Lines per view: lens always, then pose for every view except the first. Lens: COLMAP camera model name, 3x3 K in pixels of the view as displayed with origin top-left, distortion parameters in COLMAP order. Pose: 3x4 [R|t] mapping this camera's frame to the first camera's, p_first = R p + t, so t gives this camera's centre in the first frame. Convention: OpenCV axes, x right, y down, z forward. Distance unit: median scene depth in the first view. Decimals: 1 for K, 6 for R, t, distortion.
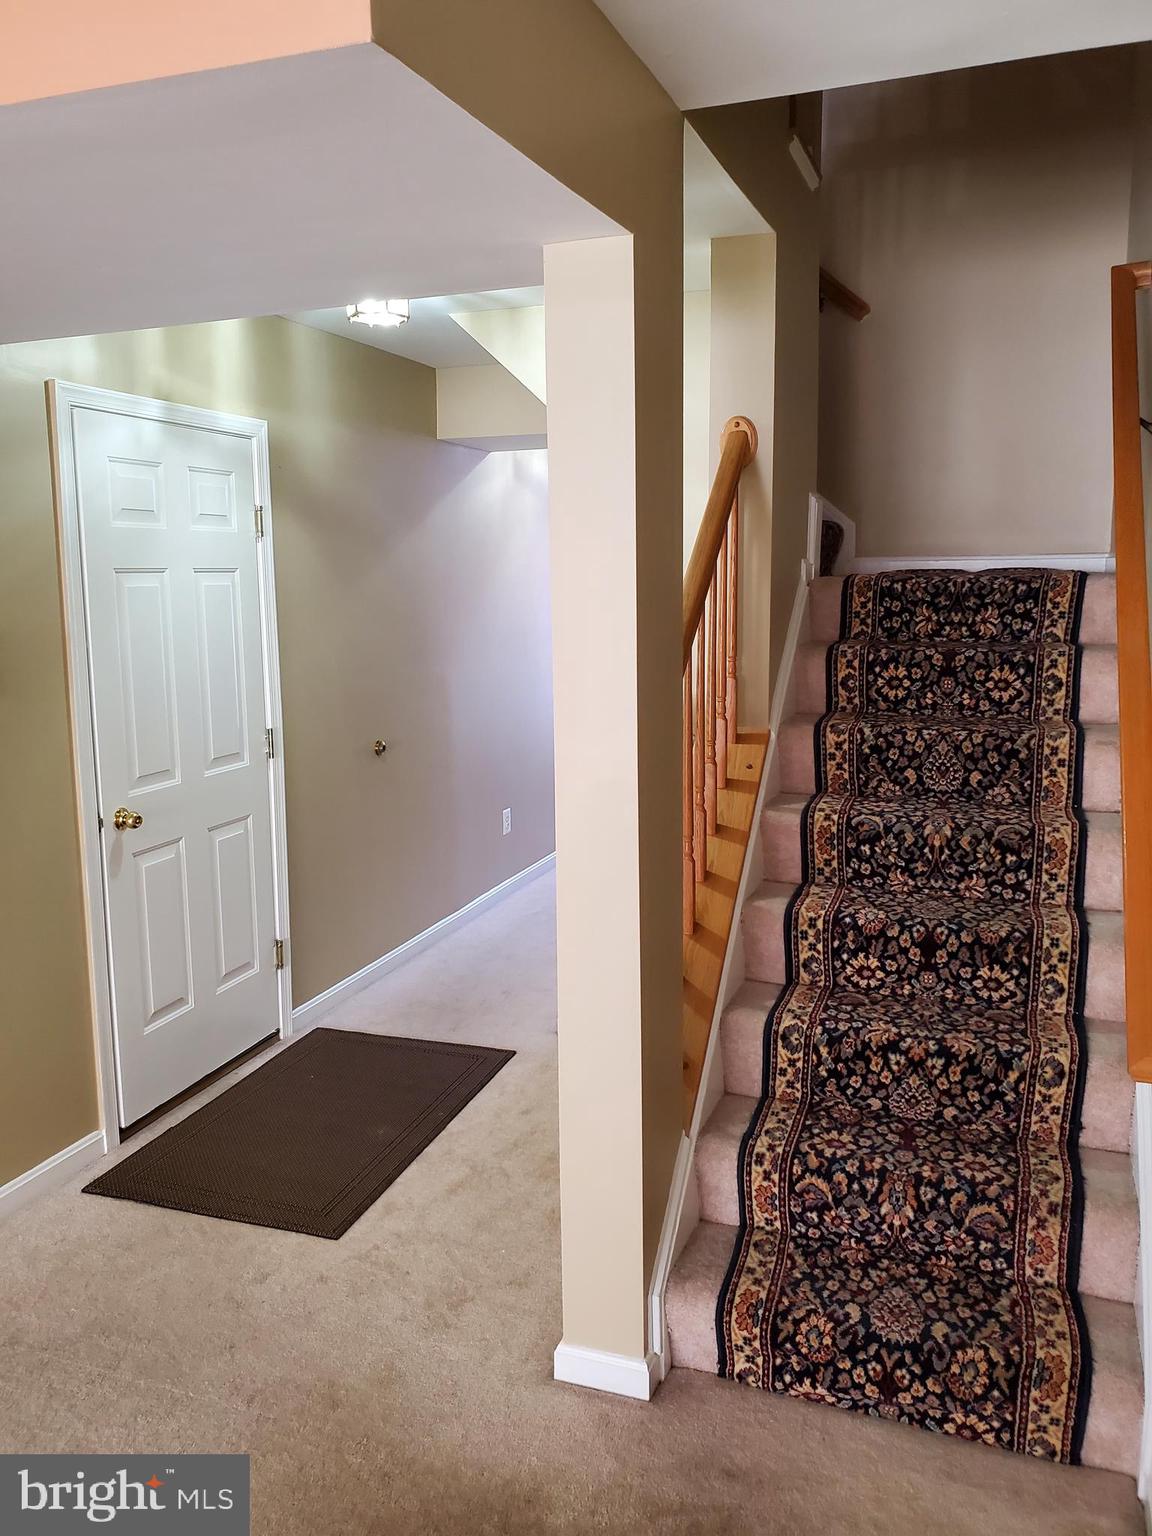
lens RADIAL K [[1207.7, 0, 576.0], [0, 1207.7, 768.0], [0, 0, 1]] dist [0.046913, -0.058997]
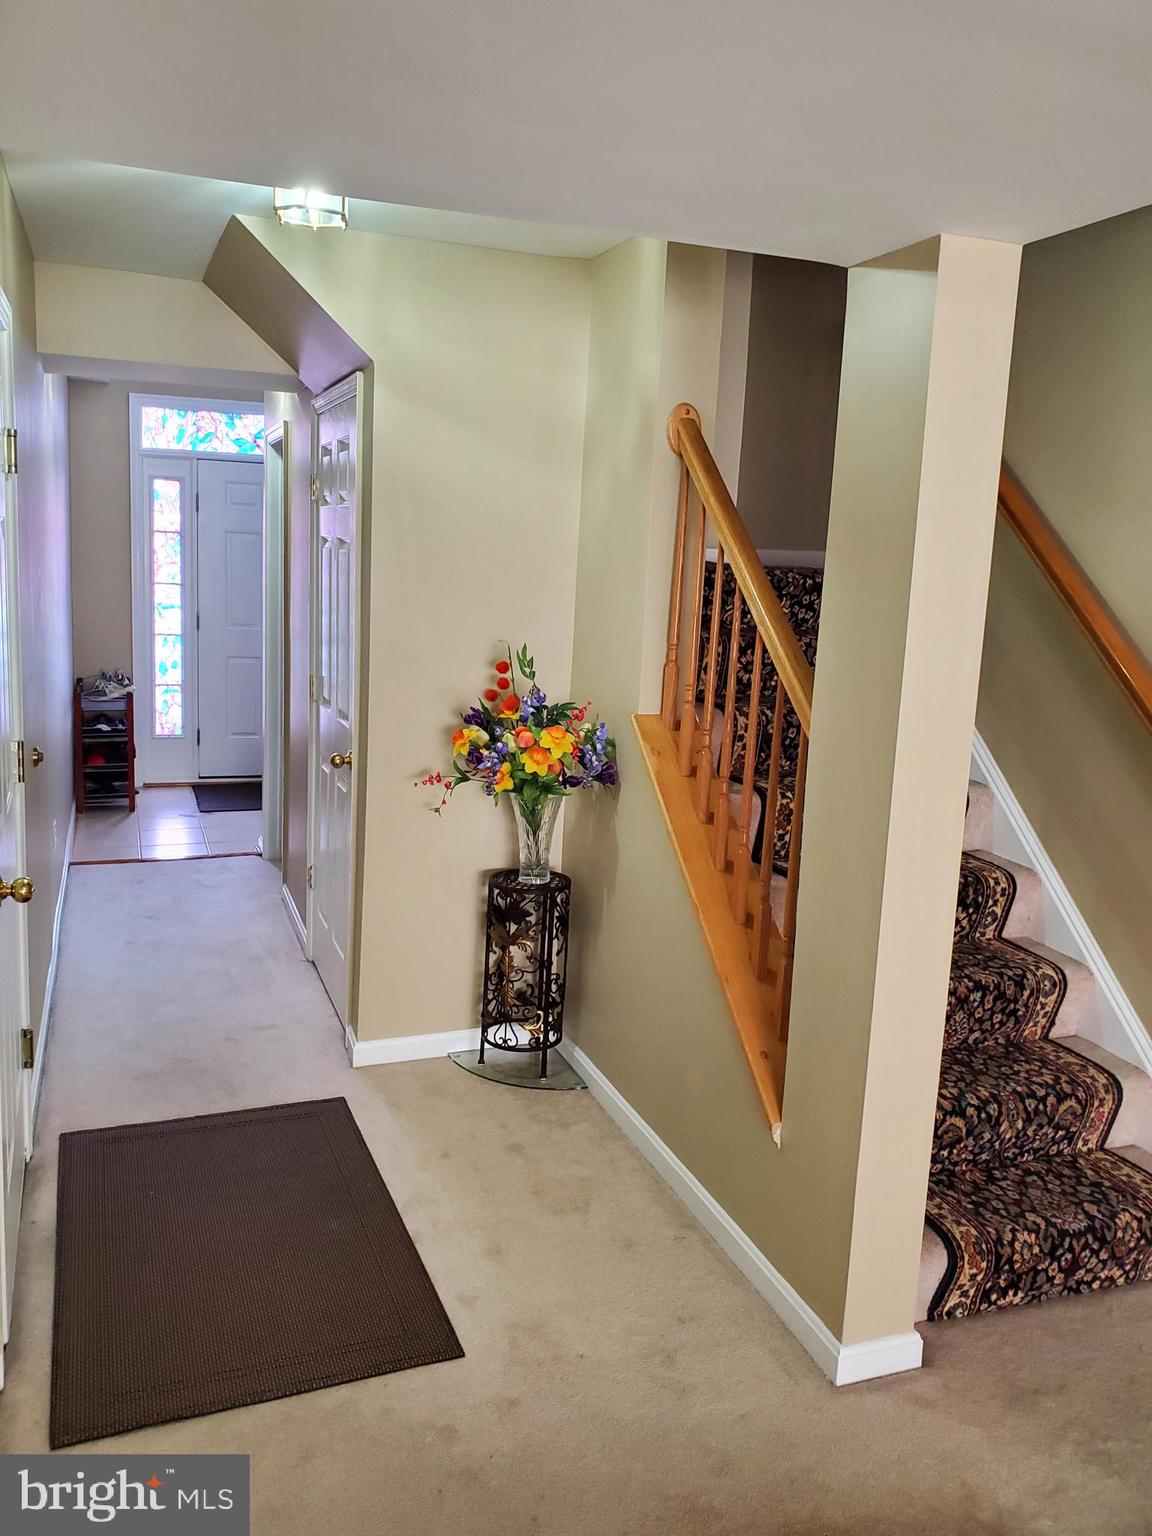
lens RADIAL K [[1197.8, 0, 579.2], [0, 1197.8, 758.3], [0, 0, 1]] dist [0.013685, -0.007178]
pose [[0.748490, -0.063996, 0.660051, -0.782063], [0.046949, 0.997949, 0.043518, -0.057913], [-0.661482, -0.001584, 0.749959, 0.407816]]
